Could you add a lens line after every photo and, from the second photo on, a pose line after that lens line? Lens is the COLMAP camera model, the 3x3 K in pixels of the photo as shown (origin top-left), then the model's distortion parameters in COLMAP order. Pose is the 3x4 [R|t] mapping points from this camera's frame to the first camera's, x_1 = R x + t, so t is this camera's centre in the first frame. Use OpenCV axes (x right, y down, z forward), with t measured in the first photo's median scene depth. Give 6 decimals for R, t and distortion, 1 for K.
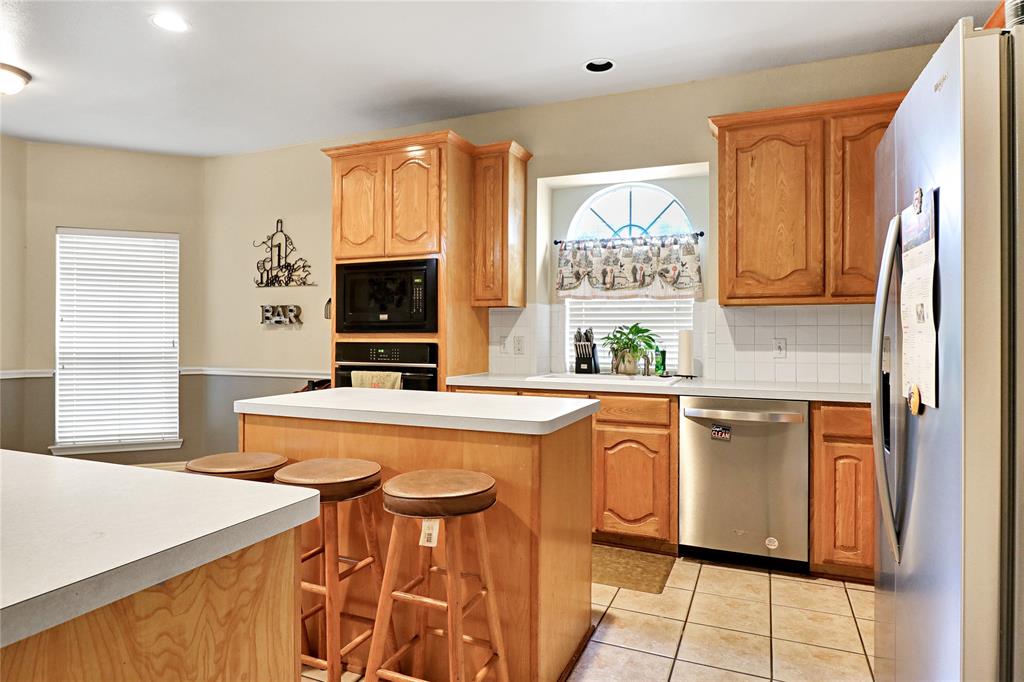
lens RADIAL K [[591.1, 0, 506.5], [0, 591.1, 337.2], [0, 0, 1]] dist [-0.001237, -0.002898]
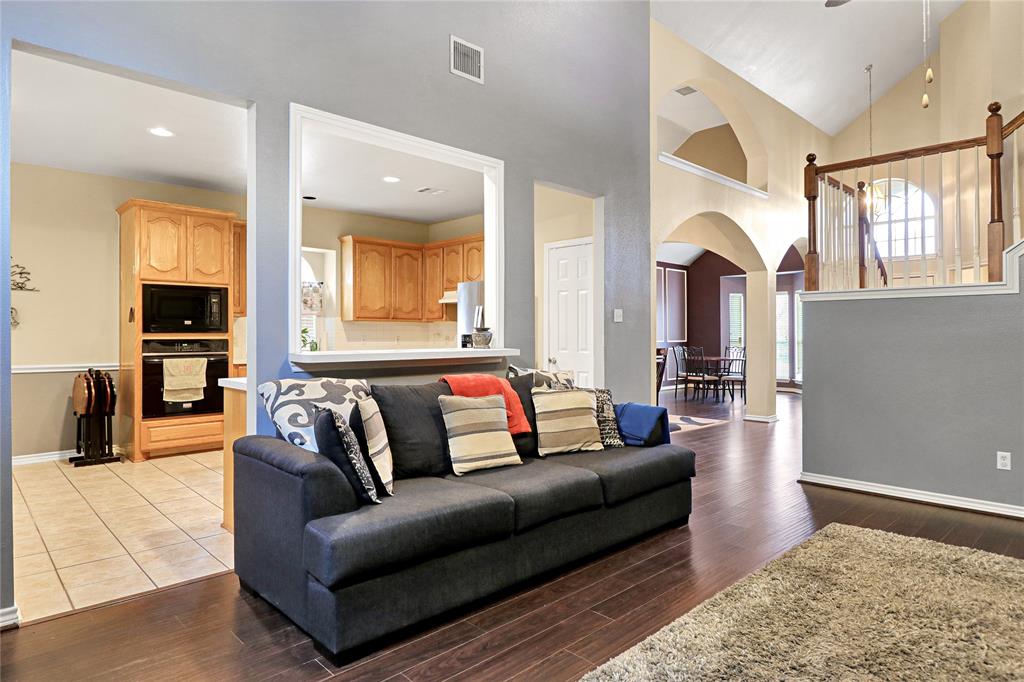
lens RADIAL K [[591.1, 0, 506.5], [0, 591.1, 337.2], [0, 0, 1]] dist [-0.001237, -0.002898]
pose [[0.392959, -0.002882, 0.919551, -1.275299], [0.006660, 0.999978, 0.000288, 0.008735], [-0.919532, 0.006011, 0.392970, -0.344711]]
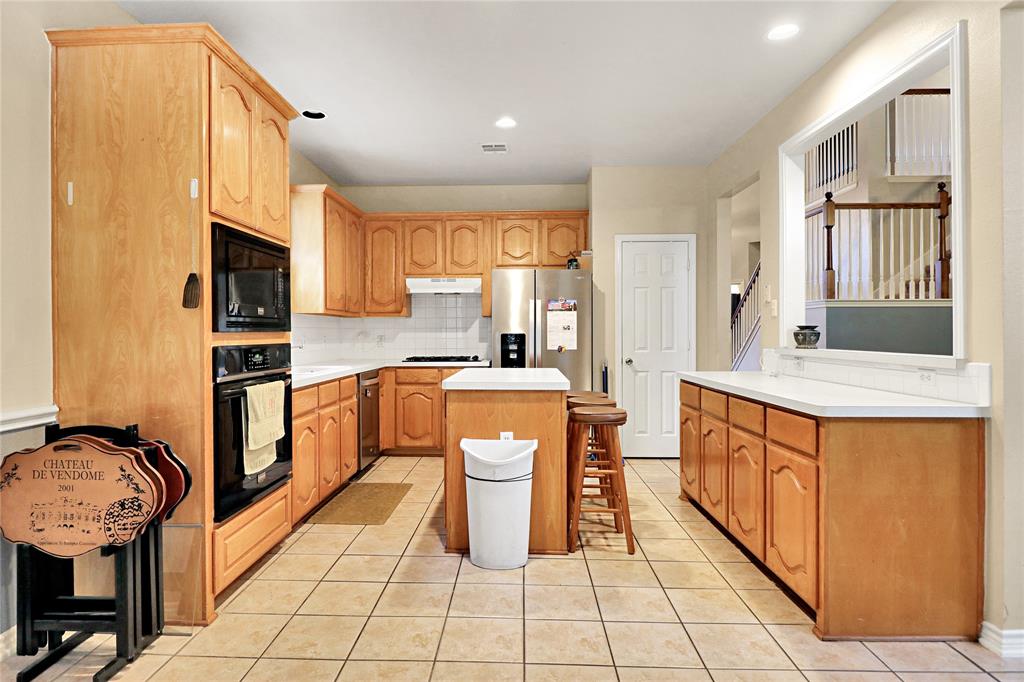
lens RADIAL K [[570.2, 0, 495.1], [0, 570.2, 336.6], [0, 0, 1]] dist [0.003206, 0.000207]
pose [[-0.351568, -0.005814, 0.936144, -0.993892], [0.008022, 0.999925, 0.009223, -0.004995], [-0.936128, 0.010752, -0.351495, 0.973111]]
